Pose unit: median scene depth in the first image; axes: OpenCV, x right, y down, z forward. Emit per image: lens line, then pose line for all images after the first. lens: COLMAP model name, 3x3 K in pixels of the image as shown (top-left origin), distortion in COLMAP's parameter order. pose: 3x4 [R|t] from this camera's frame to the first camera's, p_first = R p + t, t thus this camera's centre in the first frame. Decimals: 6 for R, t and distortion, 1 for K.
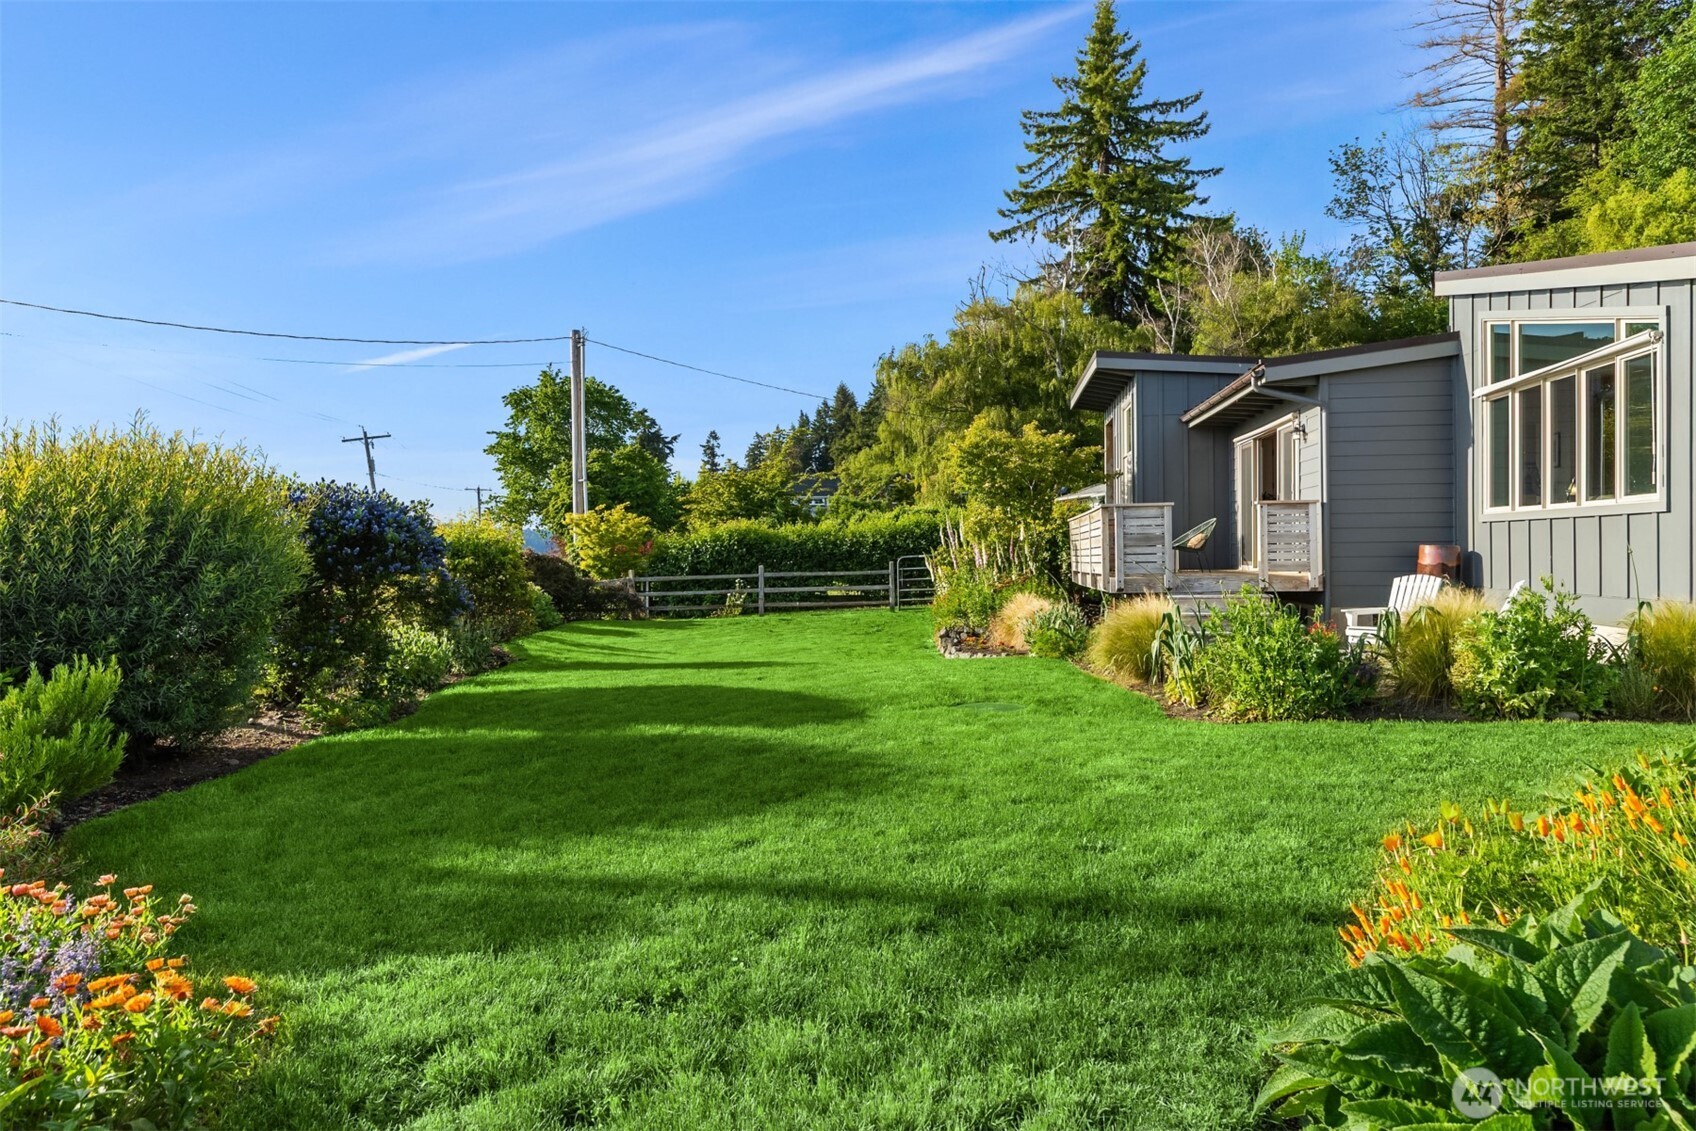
lens RADIAL K [[1008.0, 0, 851.1], [0, 1008.0, 557.7], [0, 0, 1]] dist [0.000961, -0.002873]
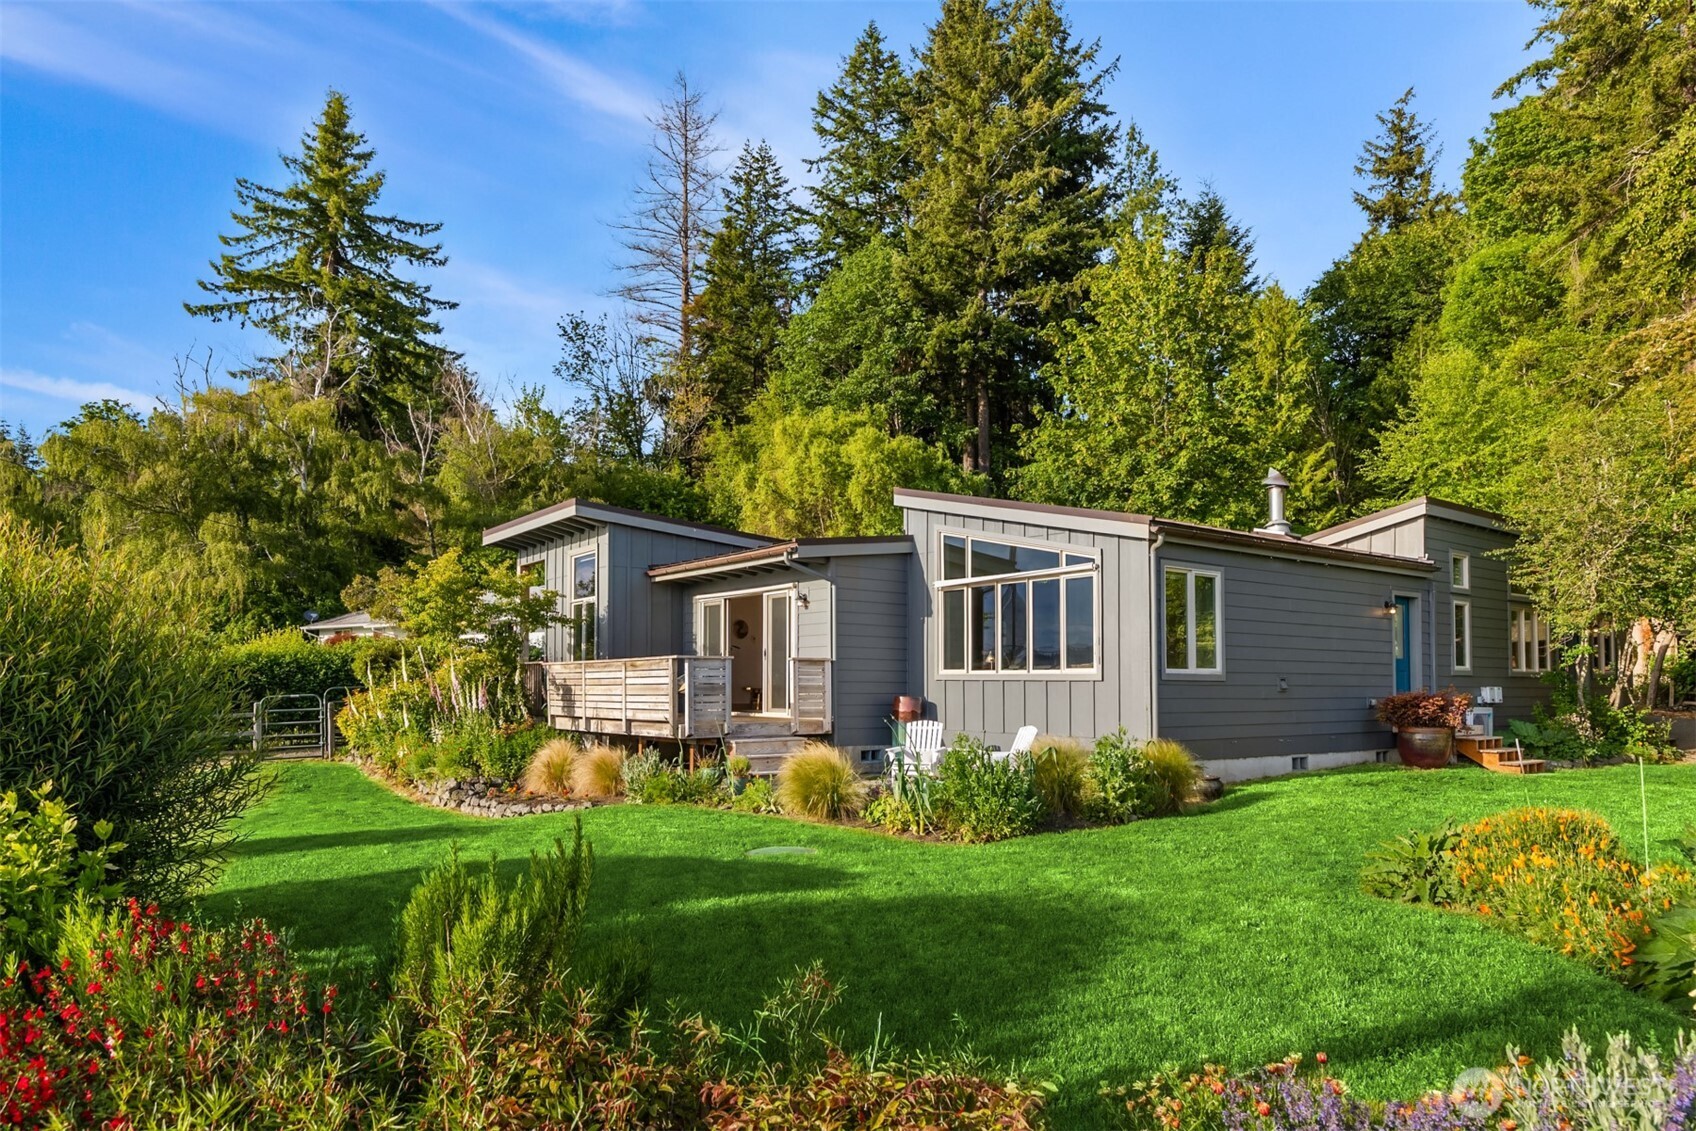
lens RADIAL K [[1008.0, 0, 839.1], [0, 1008.0, 663.5], [0, 0, 1]] dist [0.000961, -0.002873]
pose [[0.707243, 0.023302, 0.706587, -0.082230], [-0.007375, 0.999645, -0.025585, -0.004103], [-0.706932, 0.012884, 0.707164, 0.025704]]
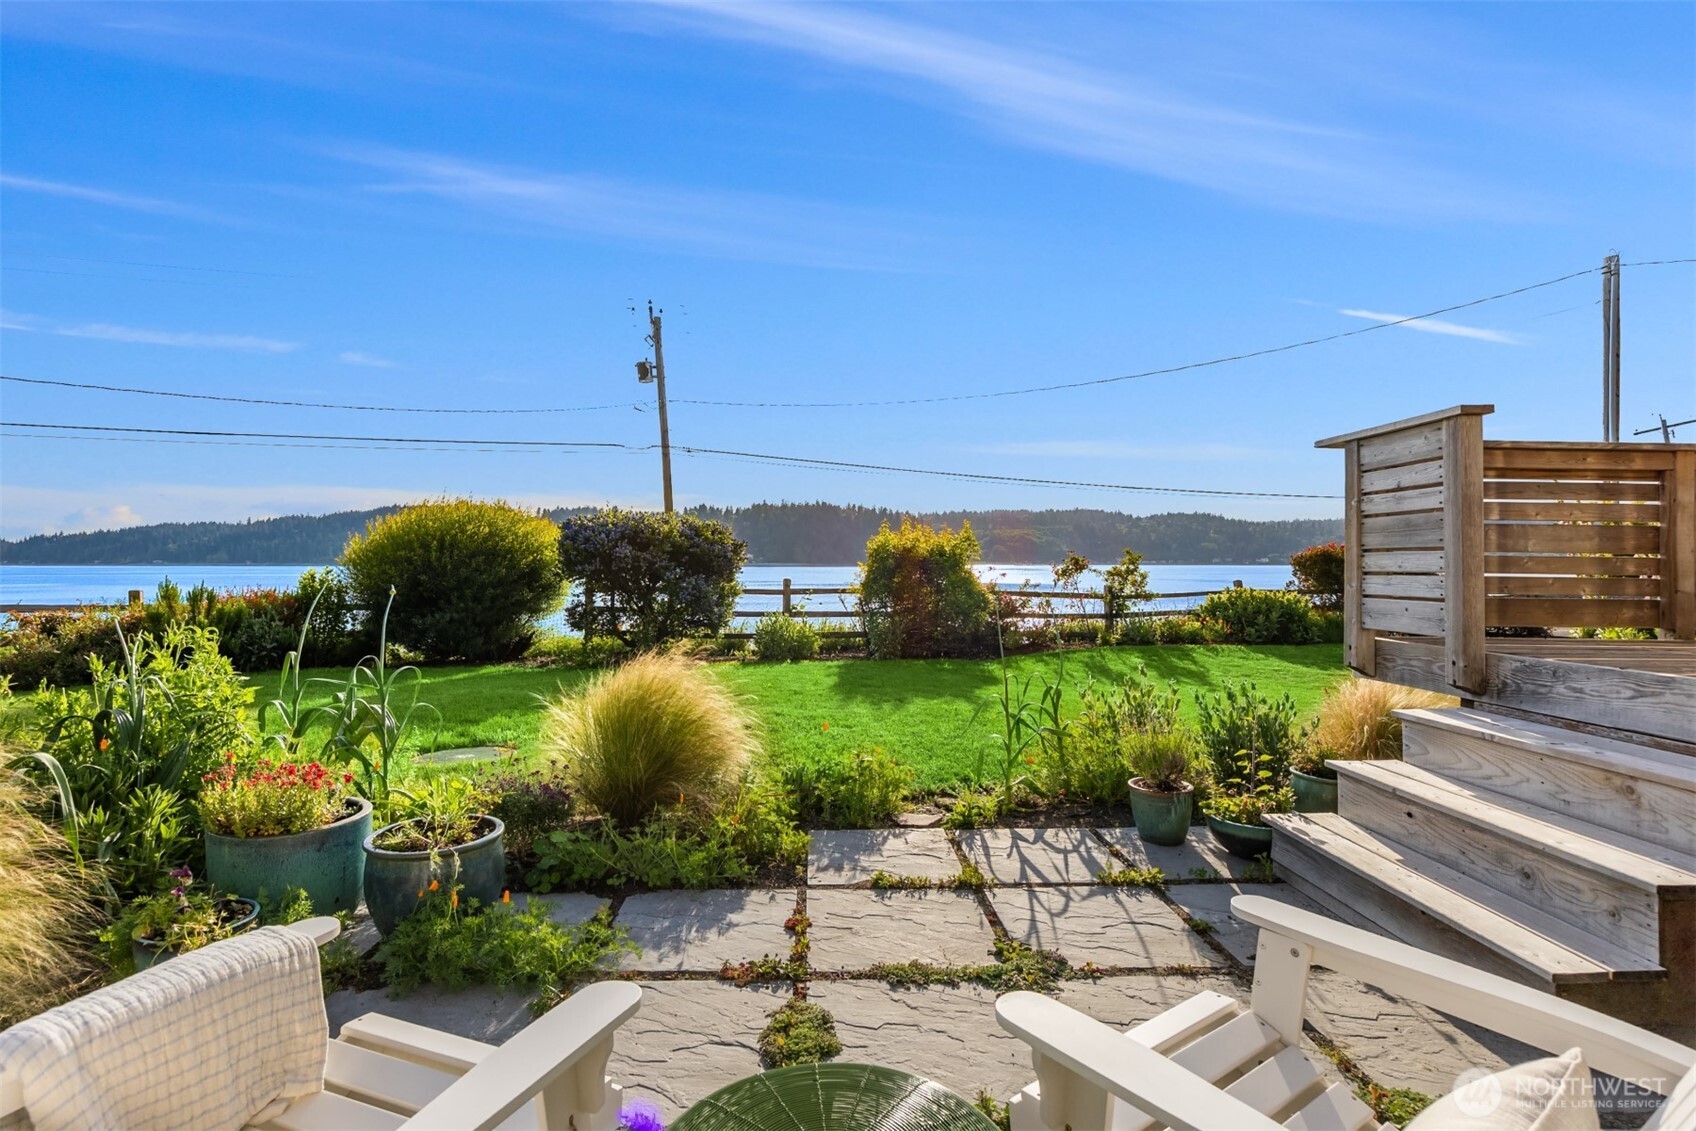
lens RADIAL K [[812.1, 0, 826.4], [0, 812.1, 573.1], [0, 0, 1]] dist [-0.000311, 0.002463]
pose [[0.151925, 0.026171, -0.988046, 0.113081], [-0.008752, 0.999646, 0.025133, -0.001906], [0.988353, 0.004829, 0.152100, 0.164153]]
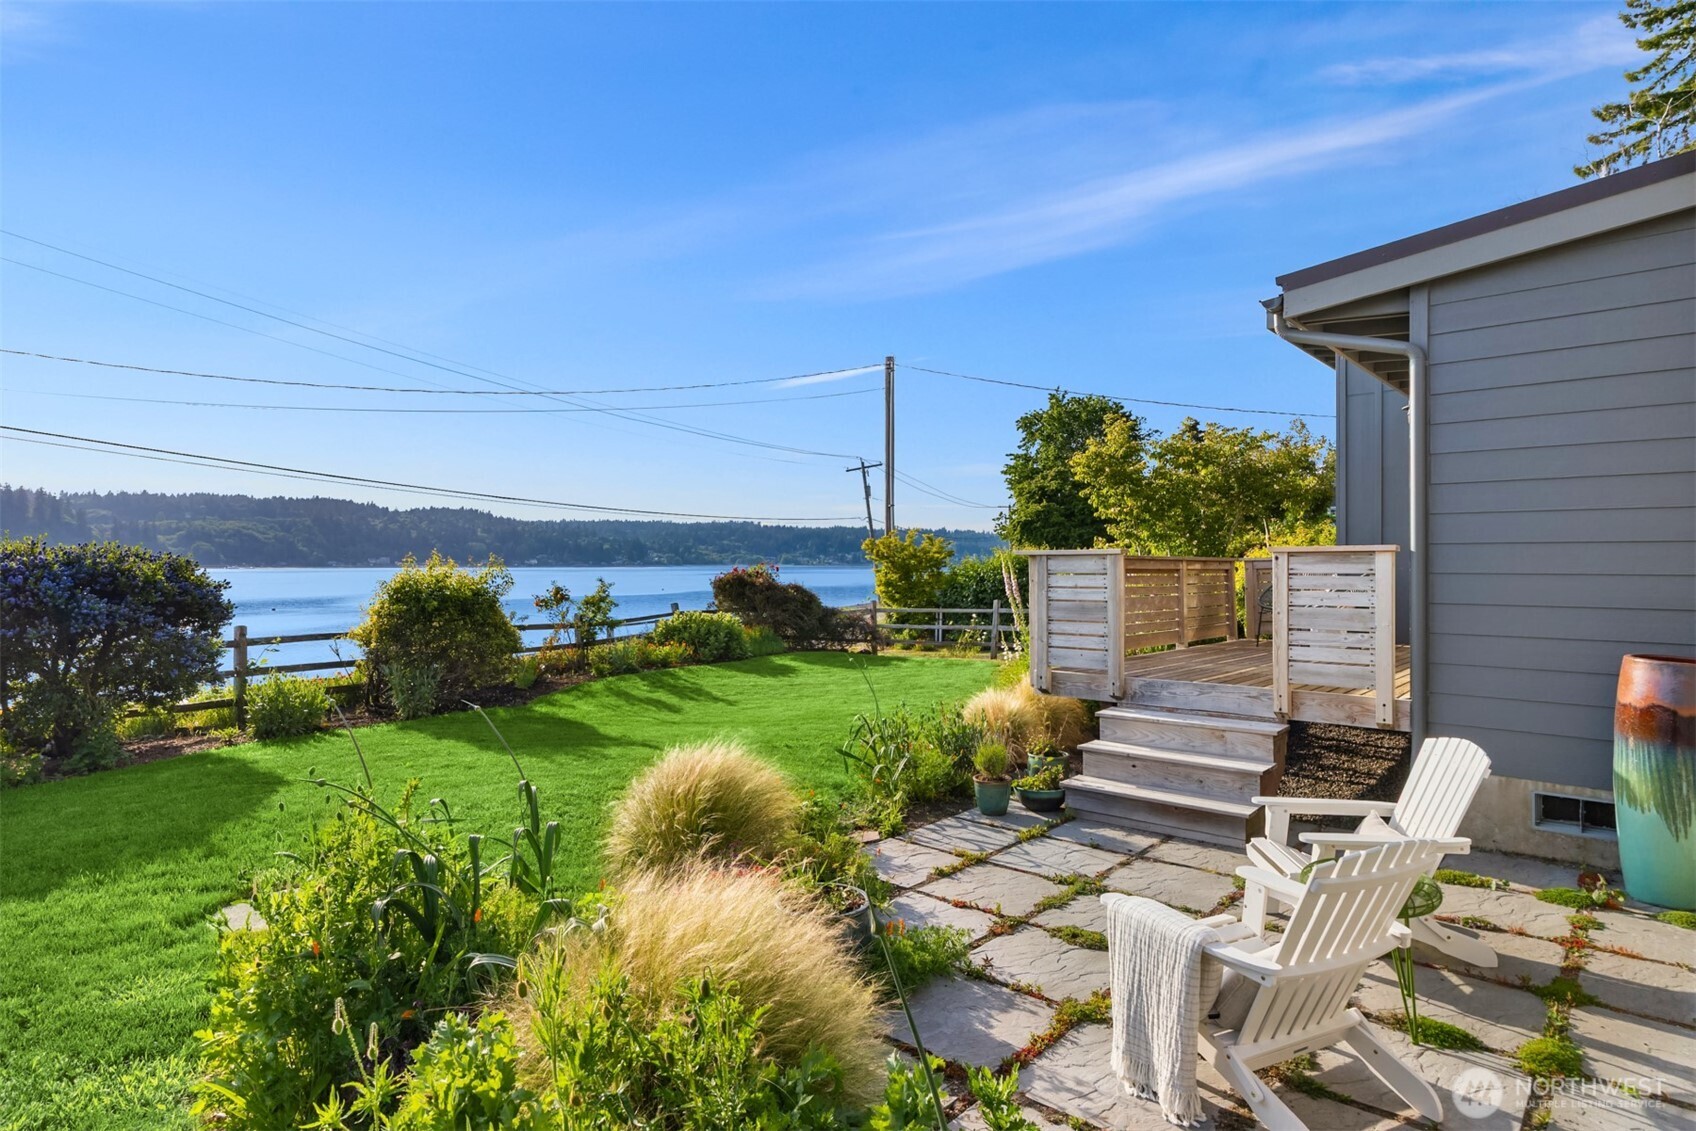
lens RADIAL K [[930.8, 0, 839.5], [0, 930.8, 563.7], [0, 0, 1]] dist [-0.003414, 0.002224]
pose [[0.823421, 0.012331, -0.567297, 0.103952], [-0.013200, 0.999910, 0.002575, -0.009706], [0.567277, 0.005368, 0.823510, 0.099111]]
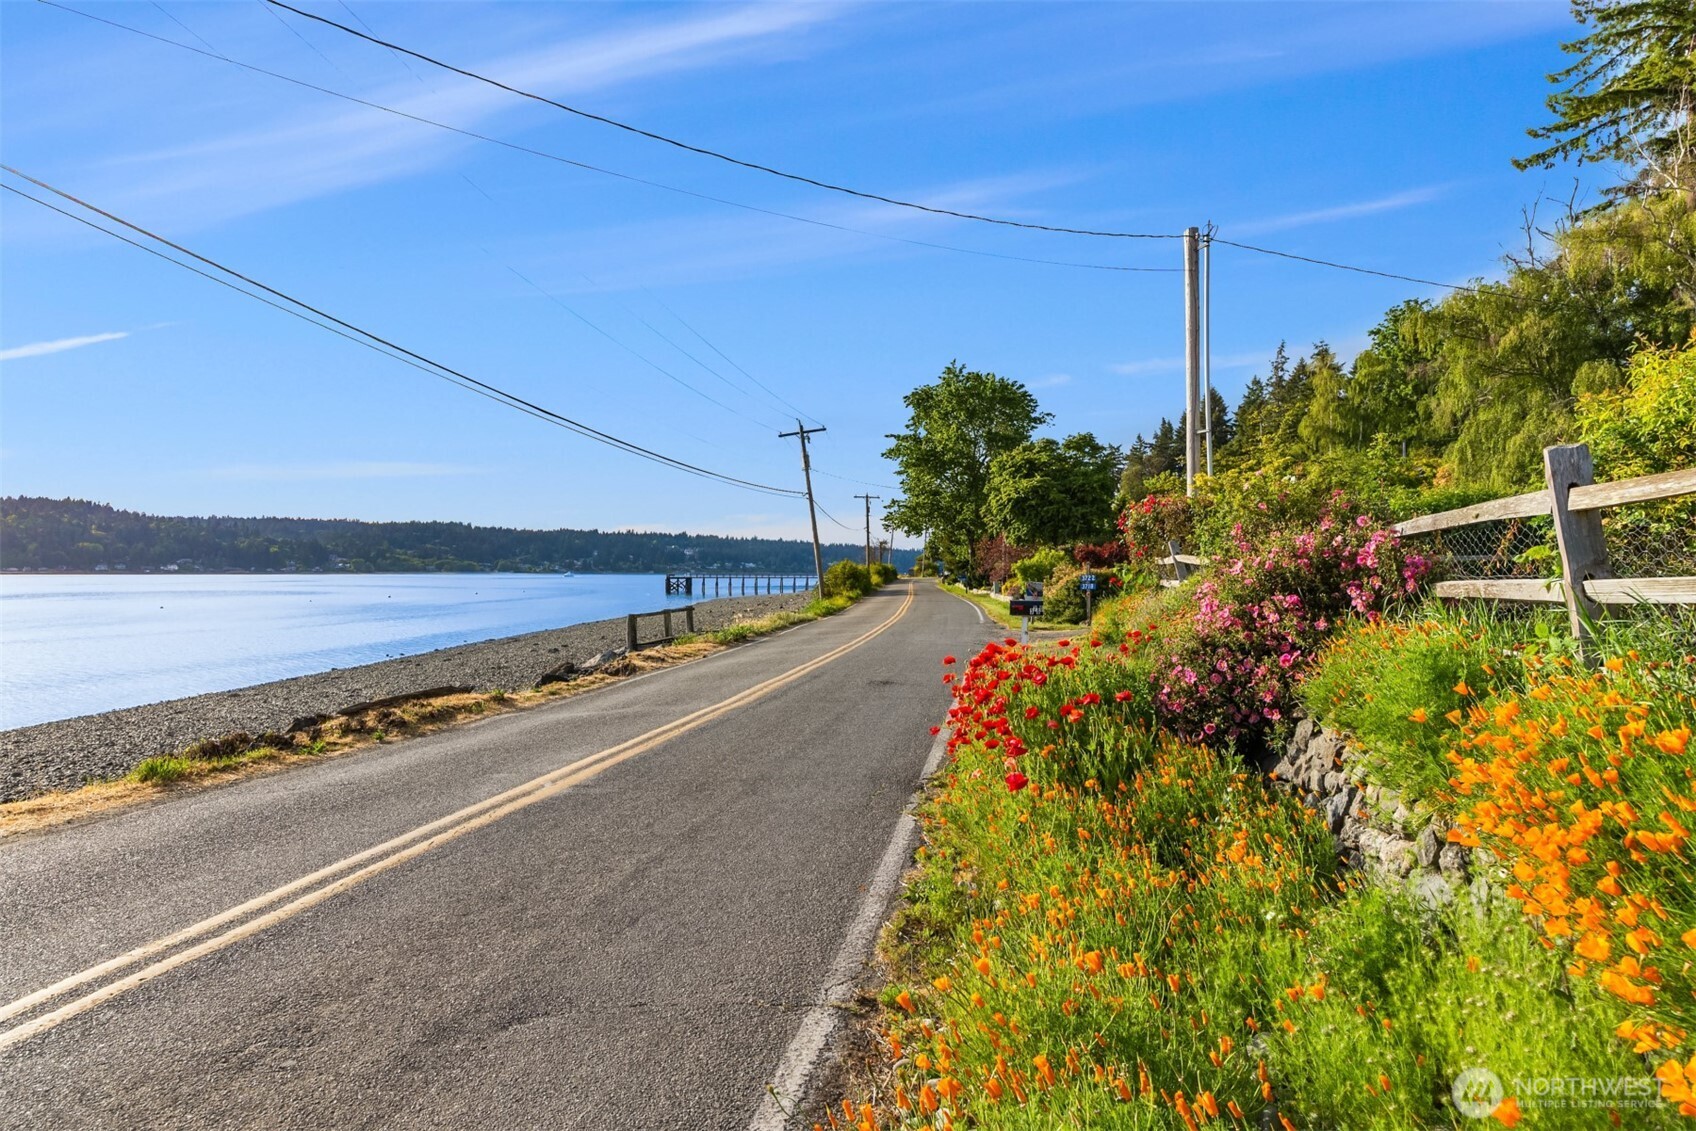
lens RADIAL K [[1008.0, 0, 854.3], [0, 1008.0, 569.0], [0, 0, 1]] dist [0.000961, -0.002873]
pose [[0.949373, 0.012216, -0.313915, -0.131638], [-0.014402, 0.999886, -0.004644, 0.013633], [0.313822, 0.008930, 0.949440, 0.112841]]
